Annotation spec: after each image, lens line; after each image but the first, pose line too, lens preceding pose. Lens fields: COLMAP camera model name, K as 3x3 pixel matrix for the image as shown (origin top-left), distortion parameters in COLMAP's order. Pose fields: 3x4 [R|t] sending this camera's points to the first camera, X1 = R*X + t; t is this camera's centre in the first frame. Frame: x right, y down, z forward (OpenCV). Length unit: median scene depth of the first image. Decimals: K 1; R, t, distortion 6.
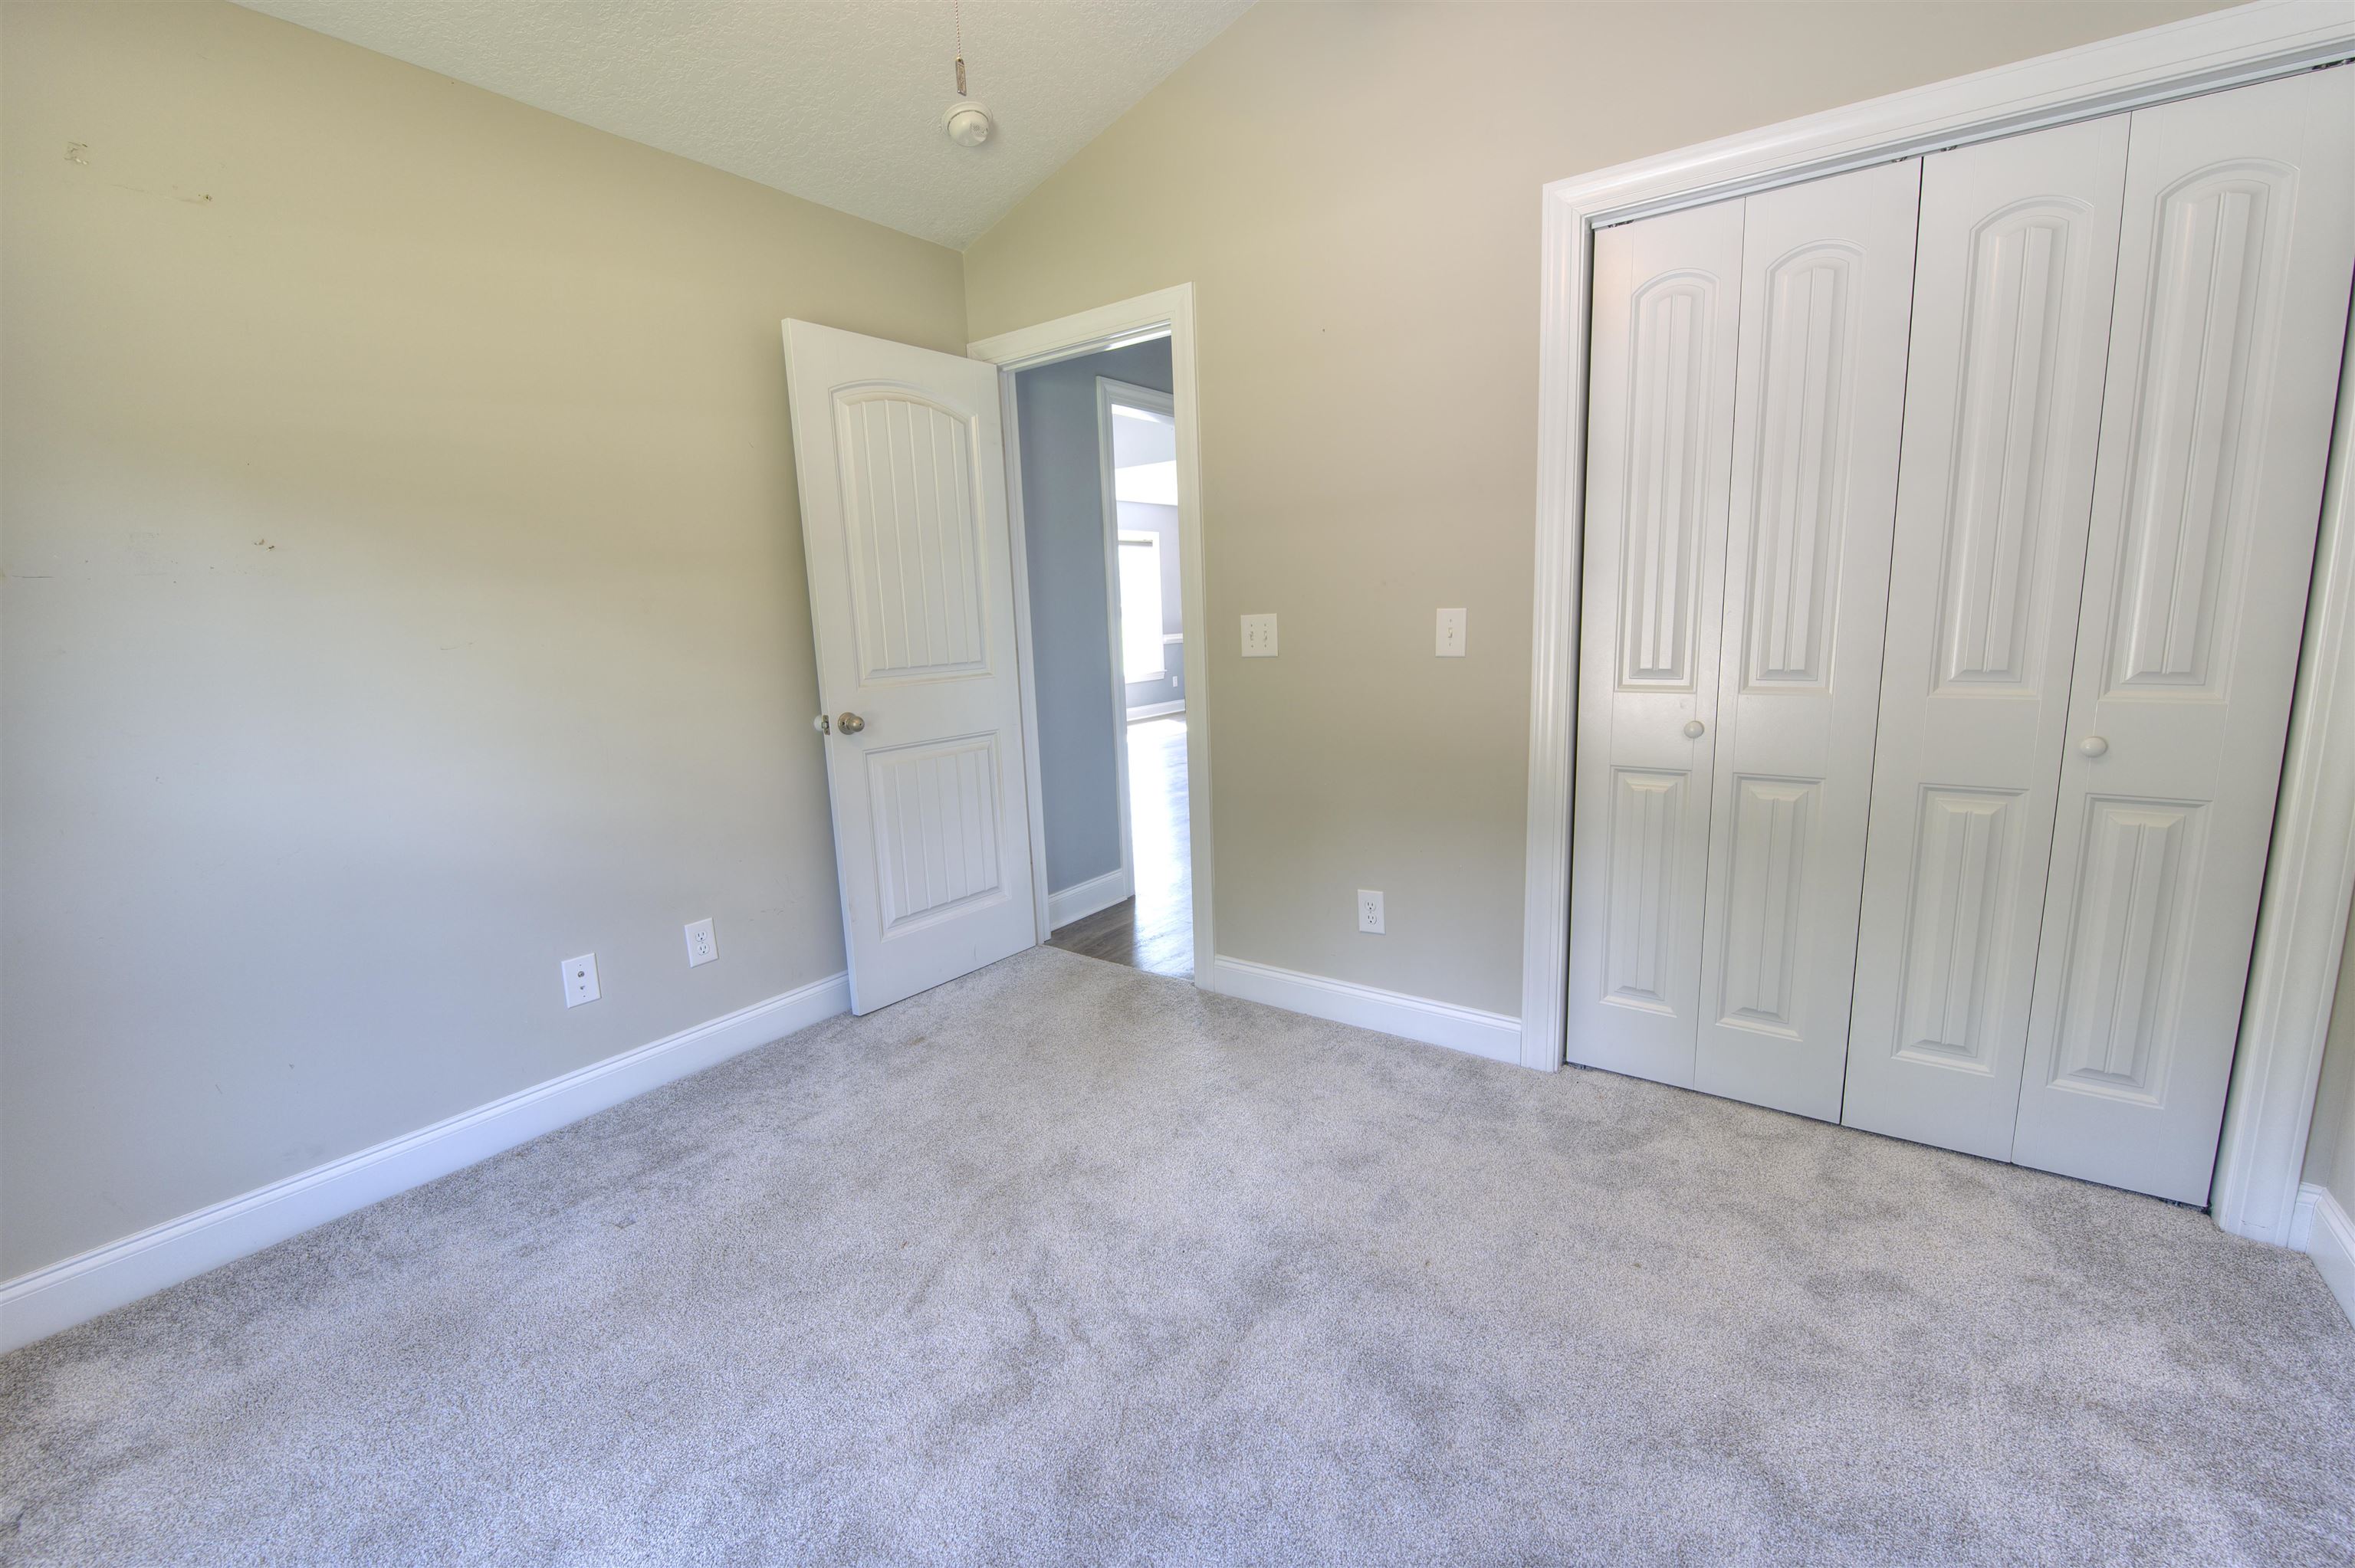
lens RADIAL K [[977.1, 0, 1178.8], [0, 977.1, 782.2], [0, 0, 1]] dist [-0.023723, 0.000689]
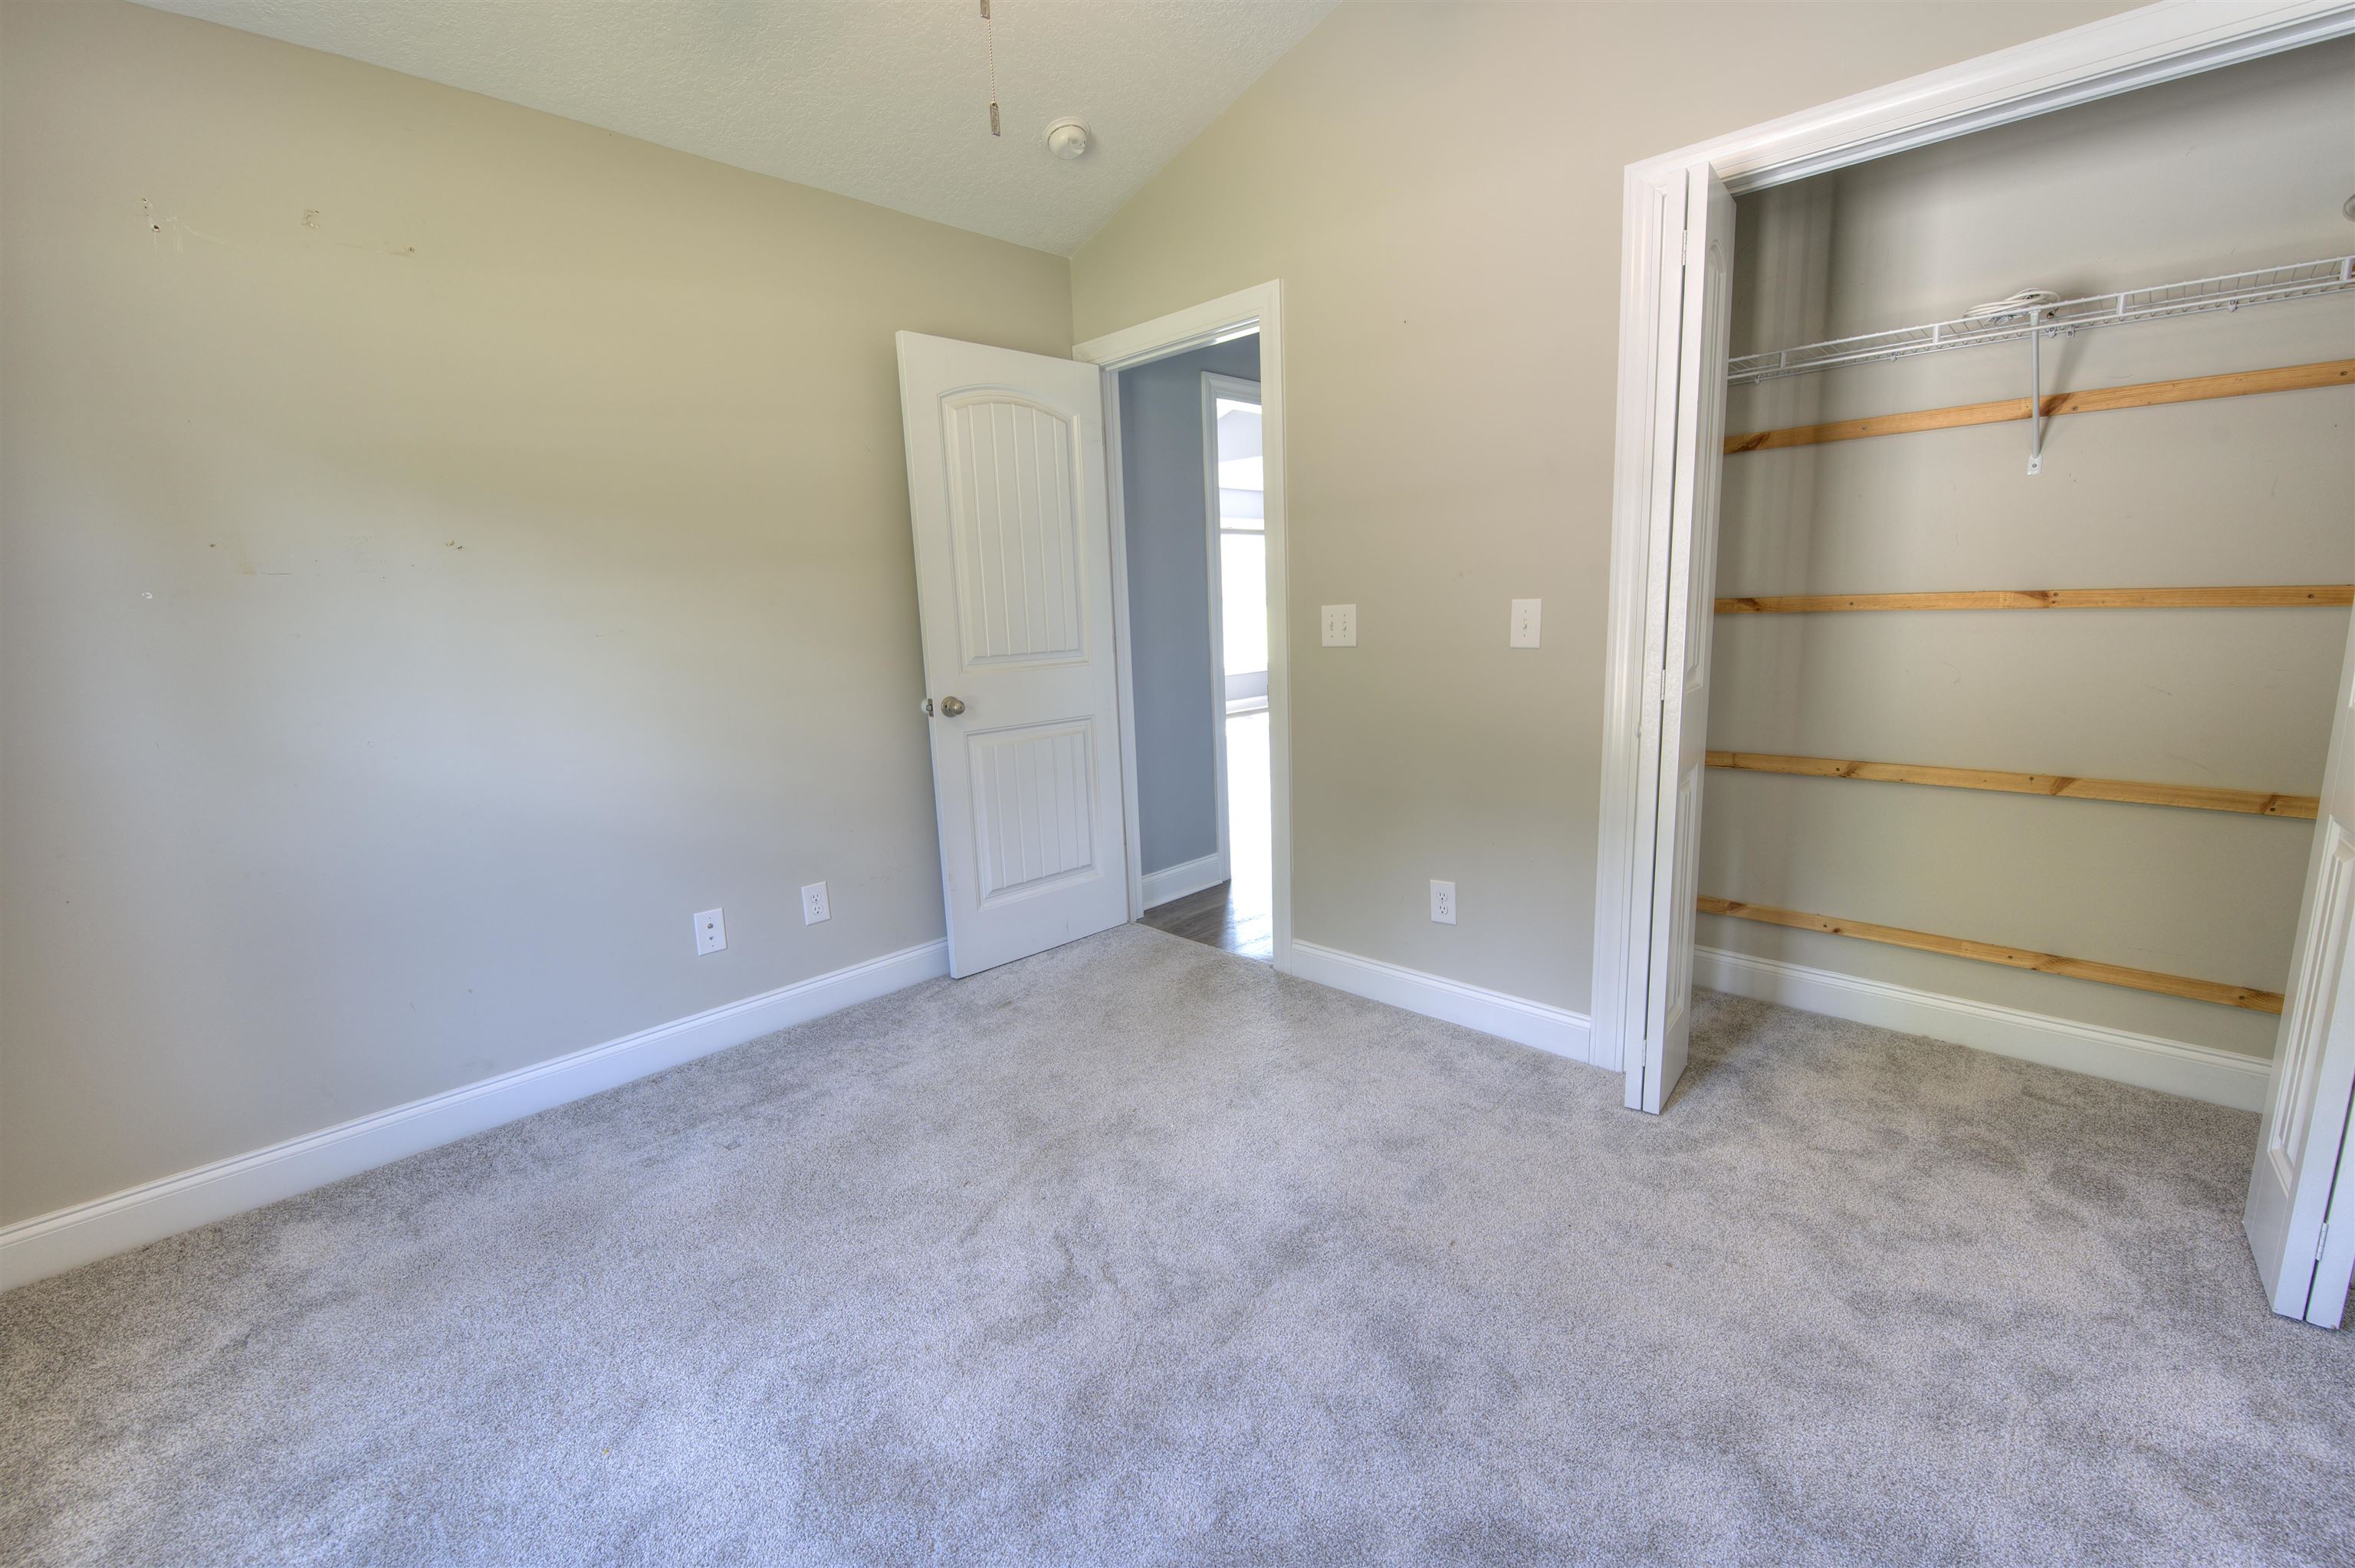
lens RADIAL K [[977.1, 0, 1181.1], [0, 977.1, 783.9], [0, 0, 1]] dist [-0.023723, 0.000689]
pose [[0.989434, 0.026393, -0.142565, 0.103295], [-0.024643, 0.999598, 0.014026, 0.005596], [0.142878, -0.010365, 0.989686, -0.045016]]
